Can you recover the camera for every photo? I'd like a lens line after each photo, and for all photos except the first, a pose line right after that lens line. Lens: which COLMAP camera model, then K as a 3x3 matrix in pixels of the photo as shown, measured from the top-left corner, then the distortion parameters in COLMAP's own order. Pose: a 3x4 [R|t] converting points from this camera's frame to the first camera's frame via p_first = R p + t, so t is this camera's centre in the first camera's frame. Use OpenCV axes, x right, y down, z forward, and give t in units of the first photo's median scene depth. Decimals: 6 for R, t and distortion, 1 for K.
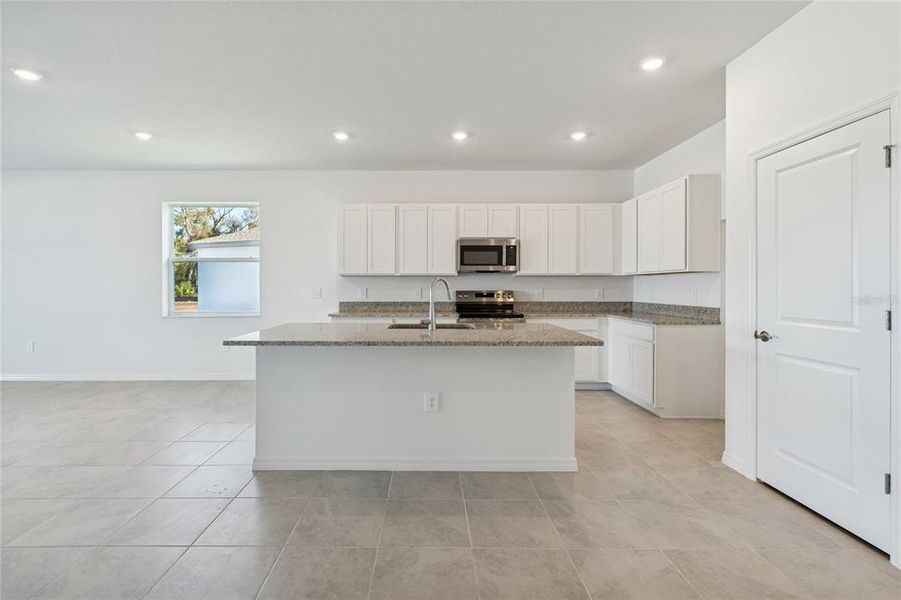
lens RADIAL K [[413.2, 0, 428.1], [0, 413.2, 290.6], [0, 0, 1]] dist [-0.001438, -0.000077]
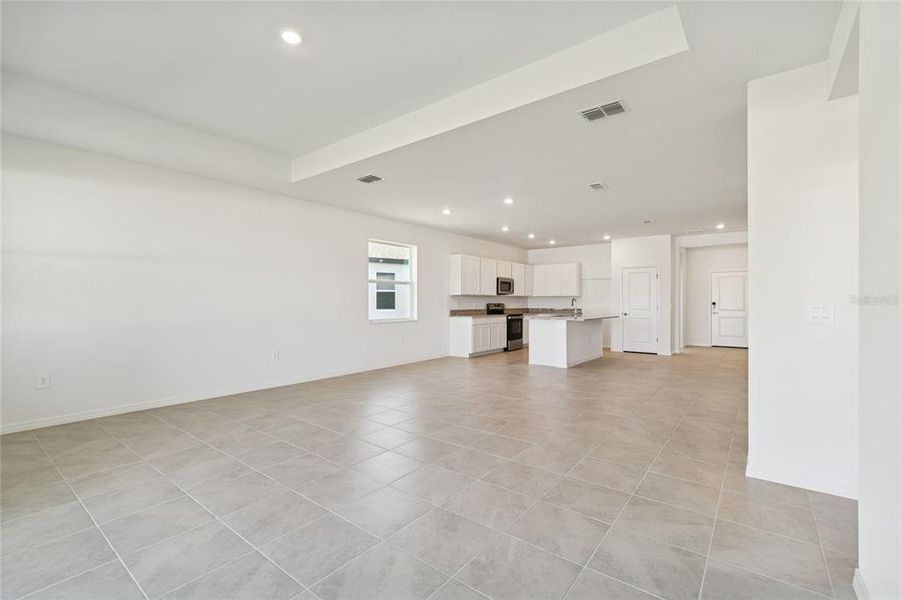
lens RADIAL K [[400.5, 0, 444.6], [0, 400.5, 301.2], [0, 0, 1]] dist [-0.001004, -0.000270]
pose [[0.617378, 0.002517, 0.786662, -1.614997], [0.005258, 0.999959, -0.007326, 0.002485], [-0.786649, 0.008659, 0.617340, 0.001491]]
